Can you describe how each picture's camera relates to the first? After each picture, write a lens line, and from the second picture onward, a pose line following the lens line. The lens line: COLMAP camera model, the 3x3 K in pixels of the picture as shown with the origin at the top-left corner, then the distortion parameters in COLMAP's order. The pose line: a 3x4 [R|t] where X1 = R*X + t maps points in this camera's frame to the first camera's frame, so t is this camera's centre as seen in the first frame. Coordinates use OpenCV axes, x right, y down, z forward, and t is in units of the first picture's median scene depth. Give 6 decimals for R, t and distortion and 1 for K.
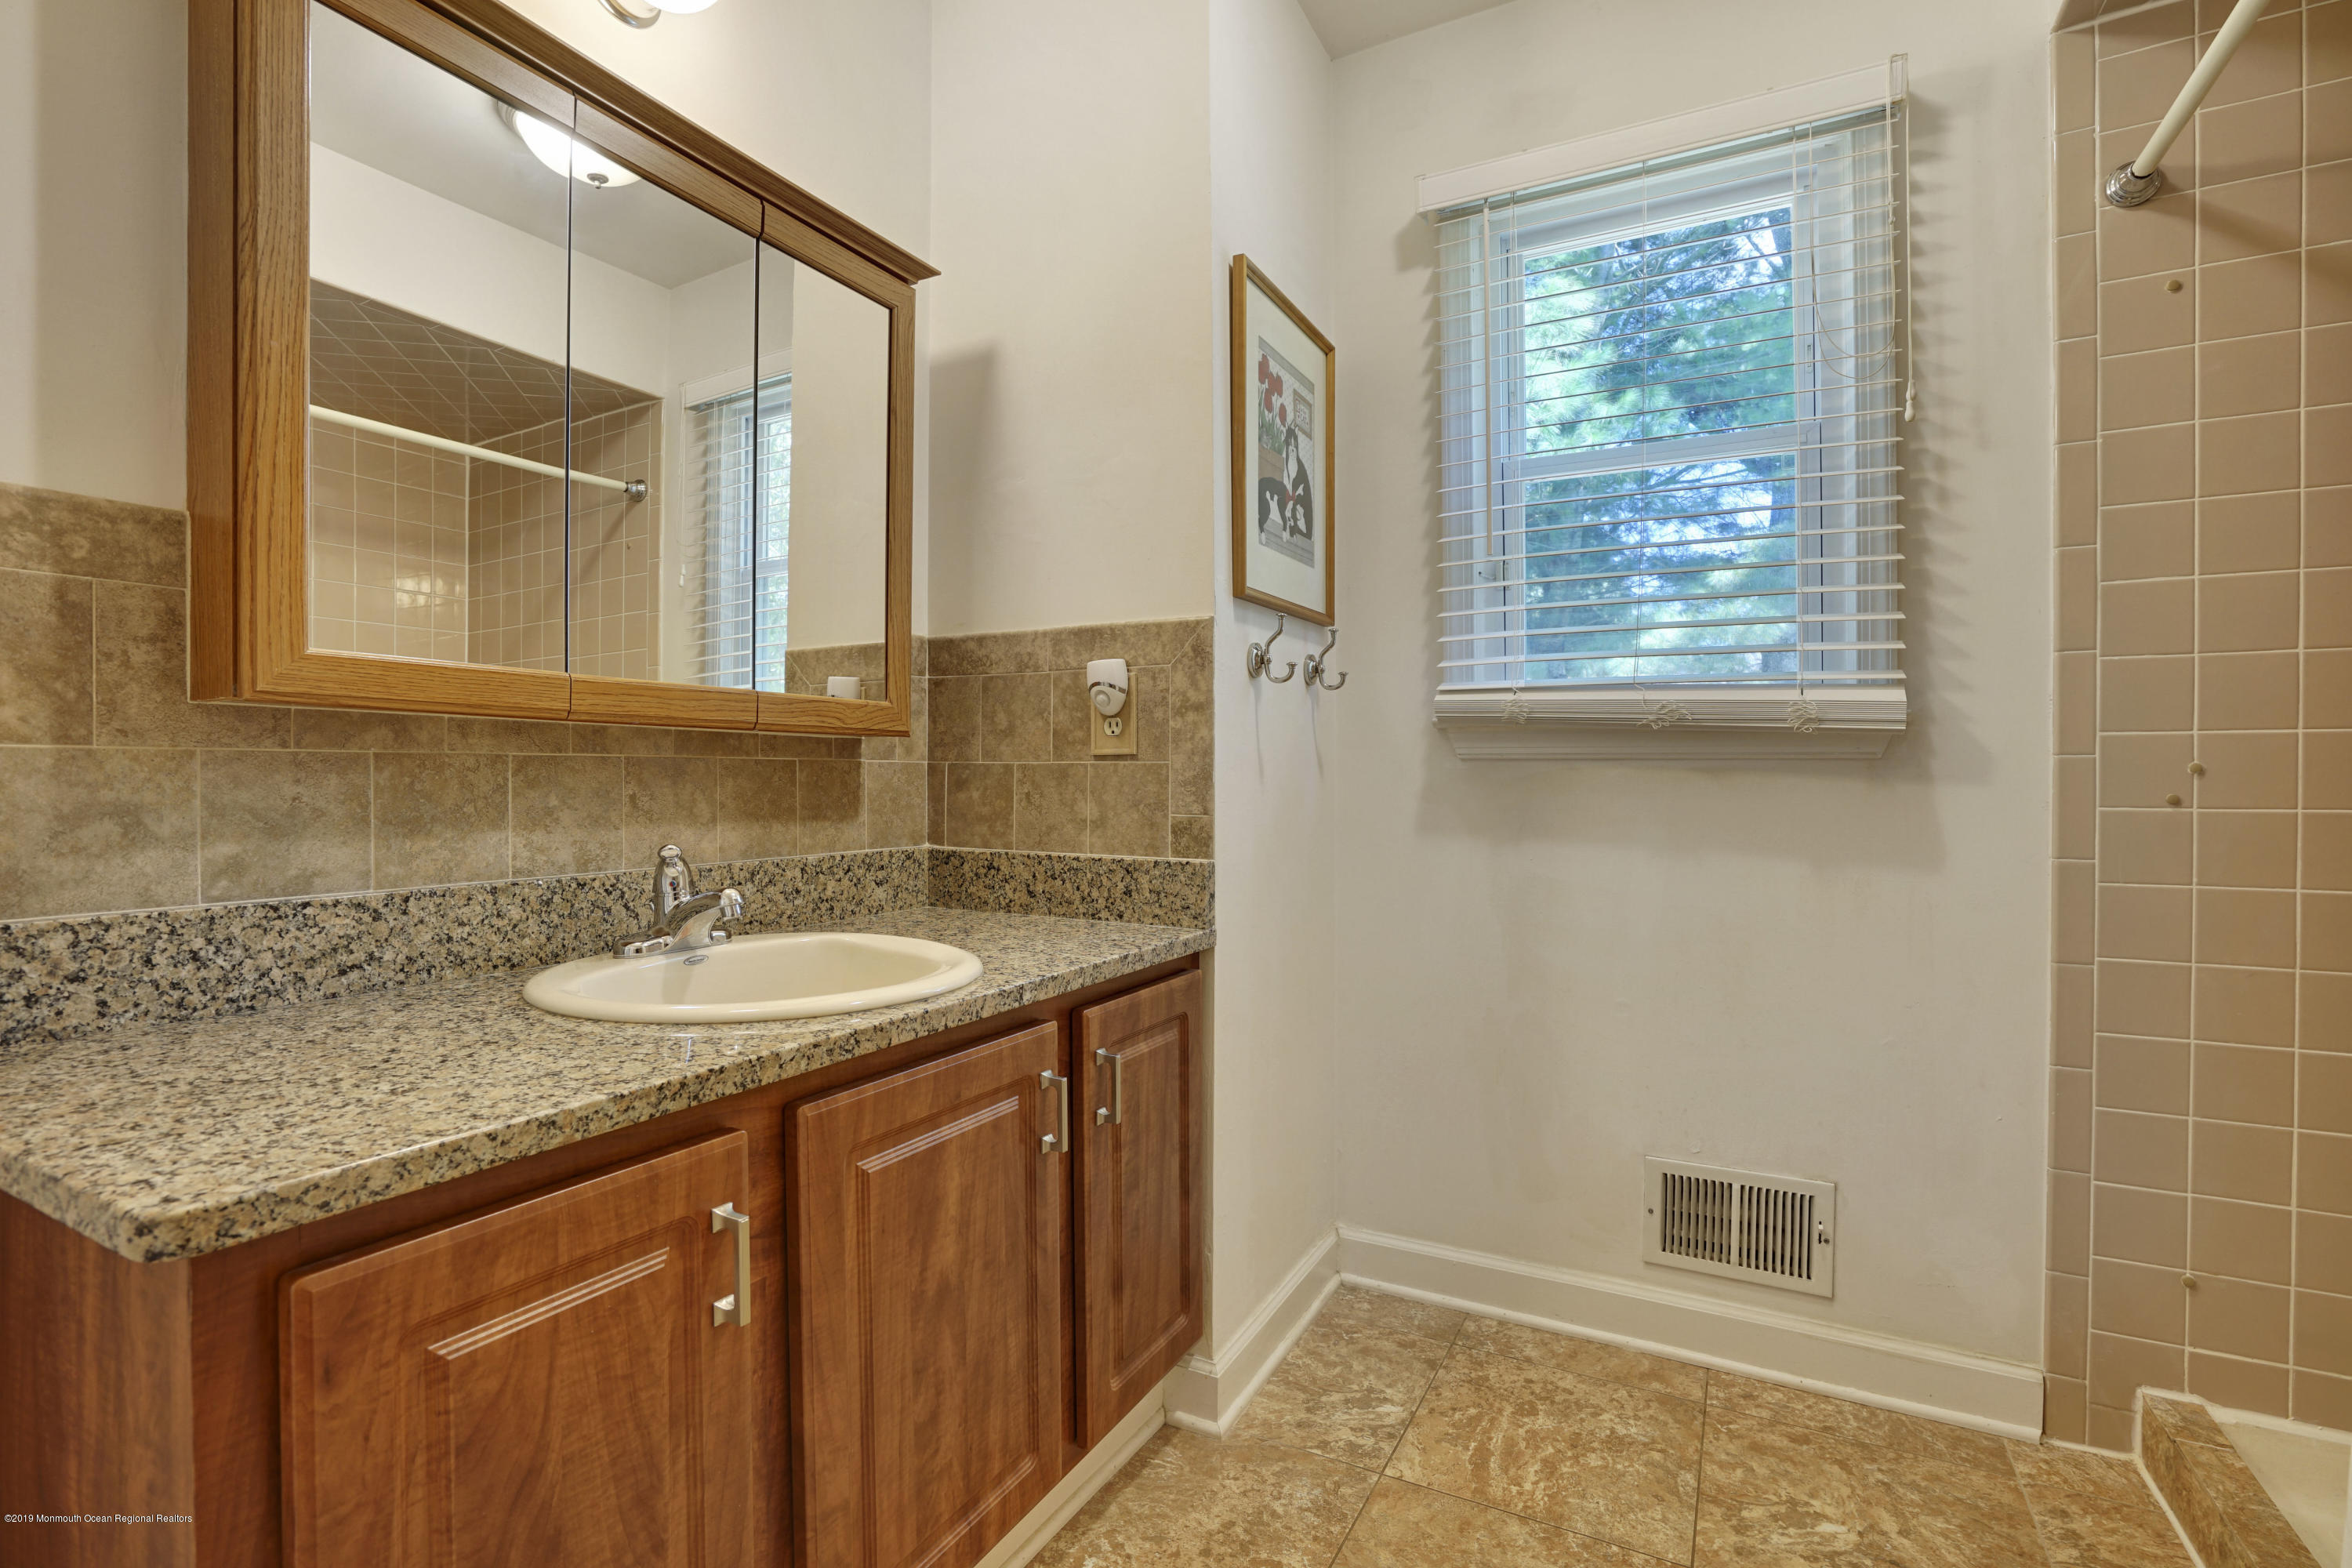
lens RADIAL K [[1089.1, 0, 1170.7], [0, 1089.1, 773.0], [0, 0, 1]] dist [-0.046755, 0.017562]
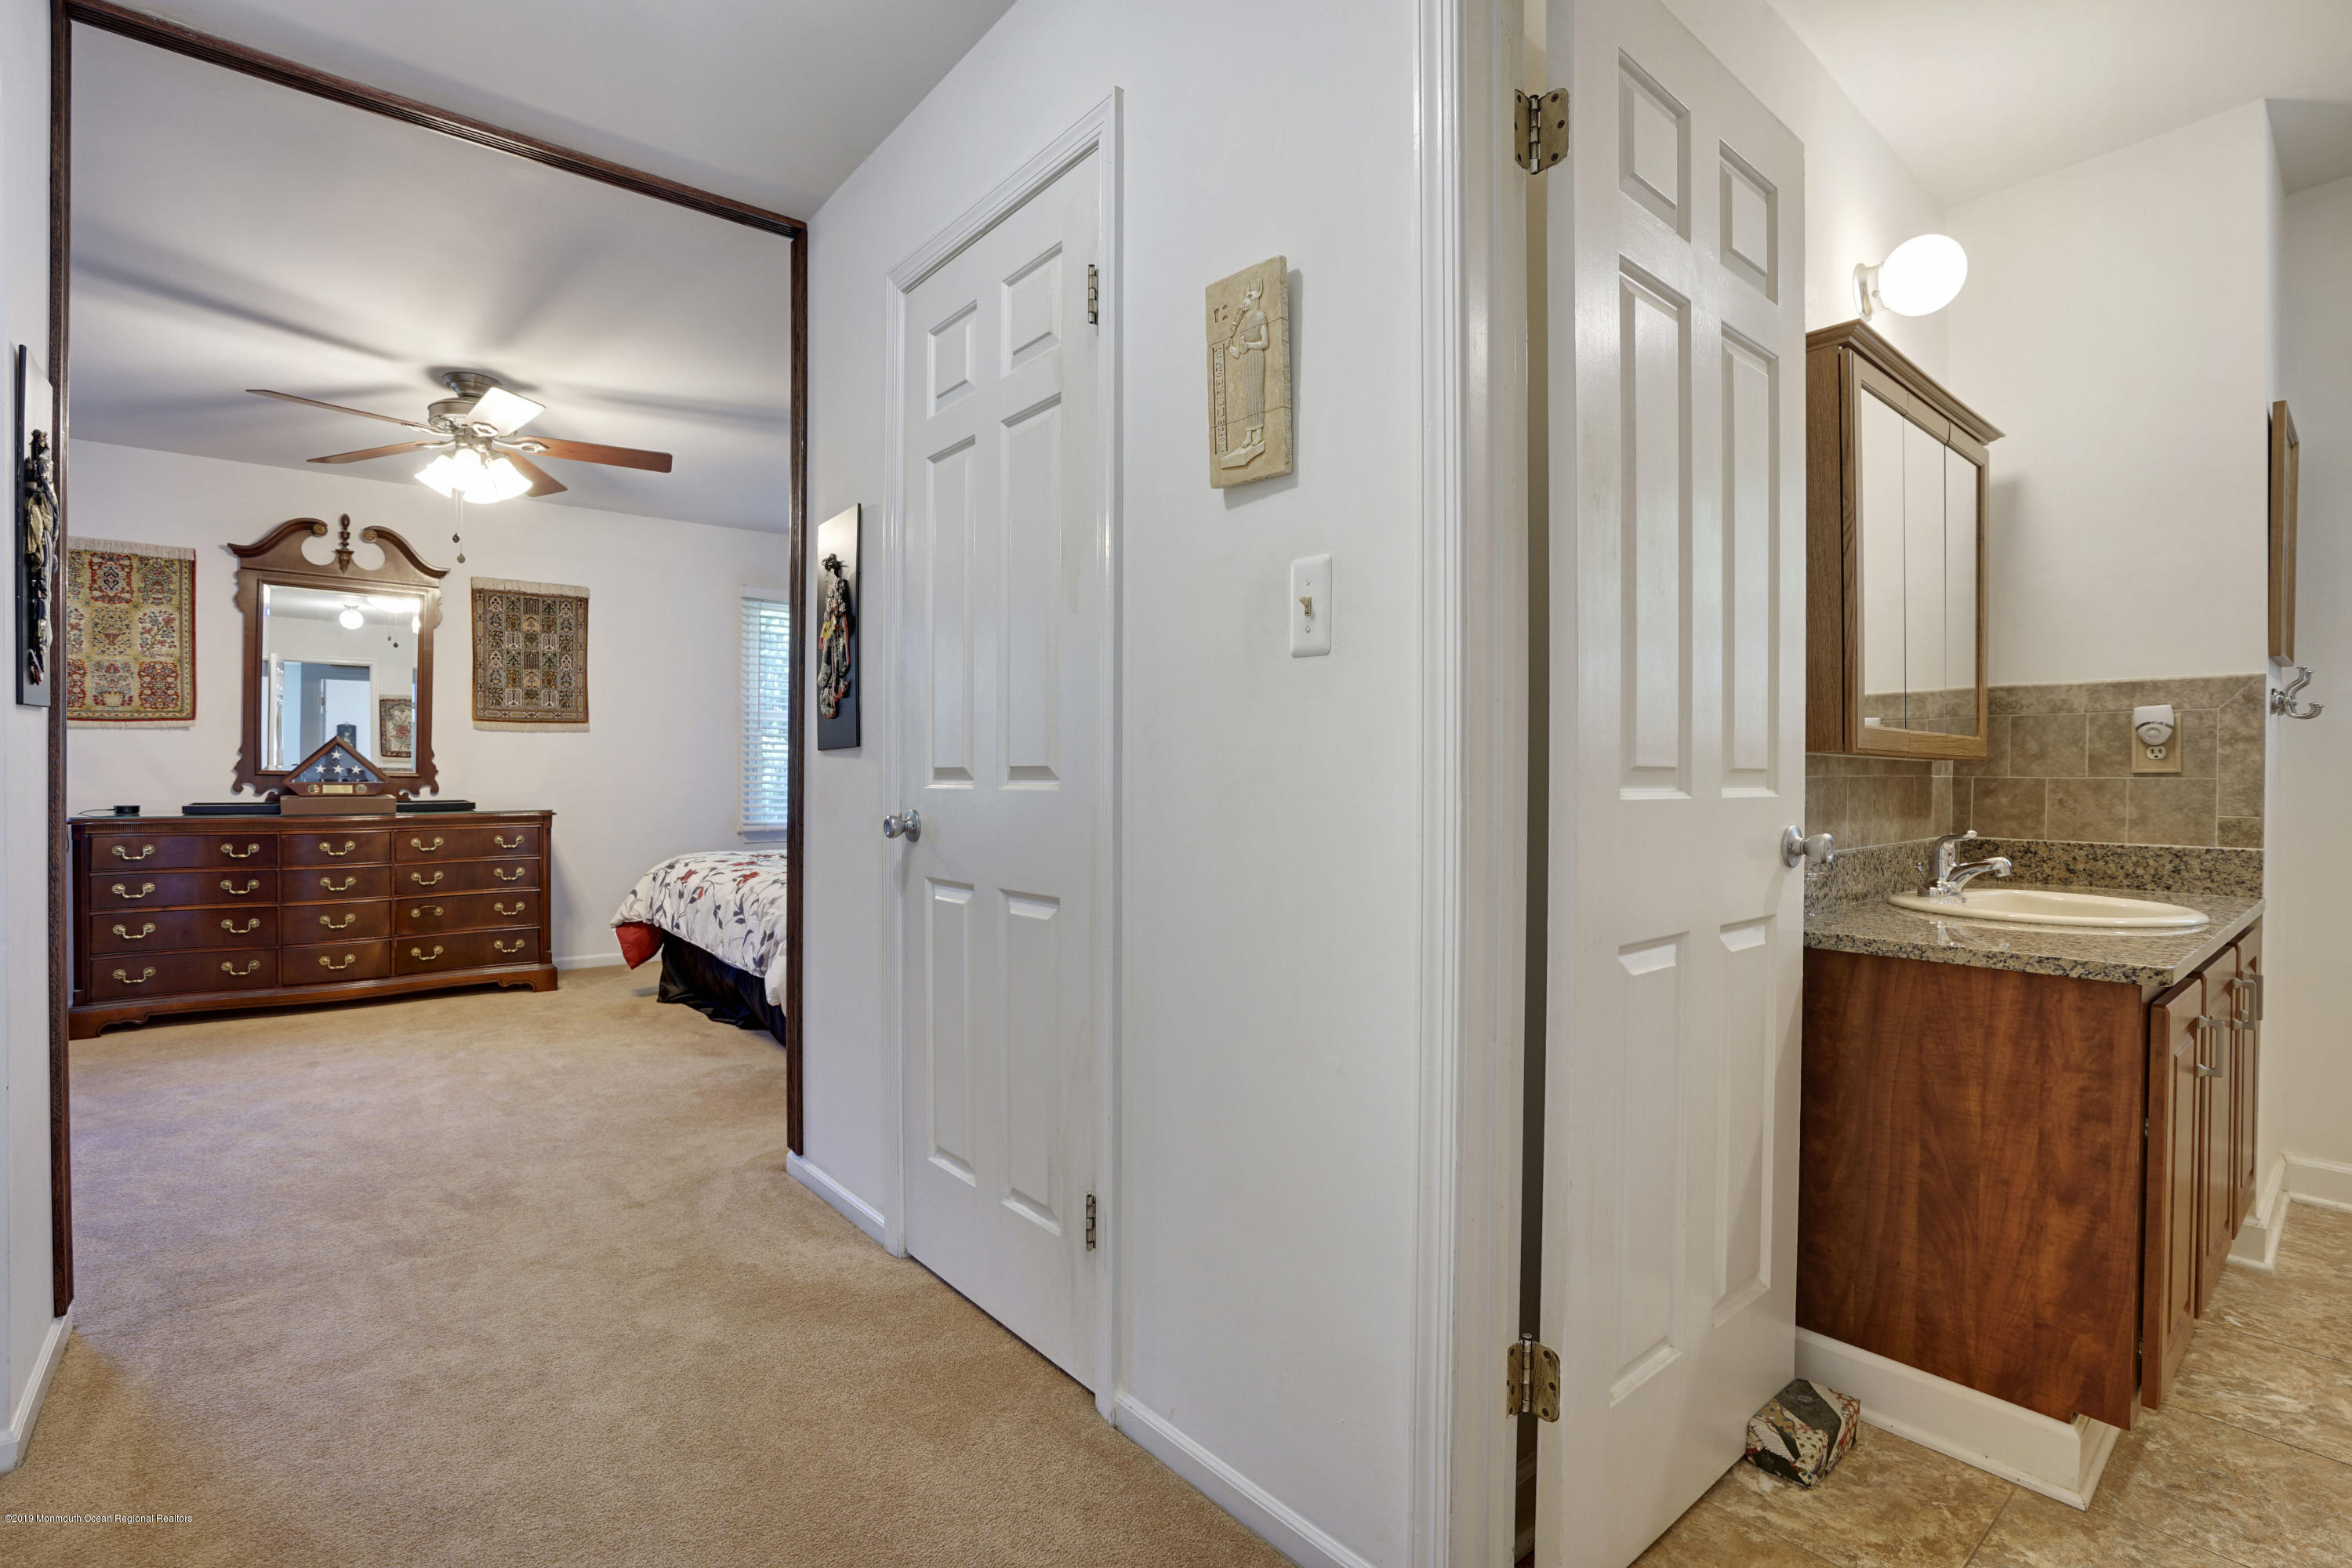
lens RADIAL K [[1089.1, 0, 1200.6], [0, 1089.1, 789.0], [0, 0, 1]] dist [-0.046755, 0.017562]
pose [[0.936030, 0.001831, -0.351915, -0.713942], [0.004856, 0.999824, 0.018119, -0.026235], [0.351886, -0.018669, 0.935857, -0.699834]]
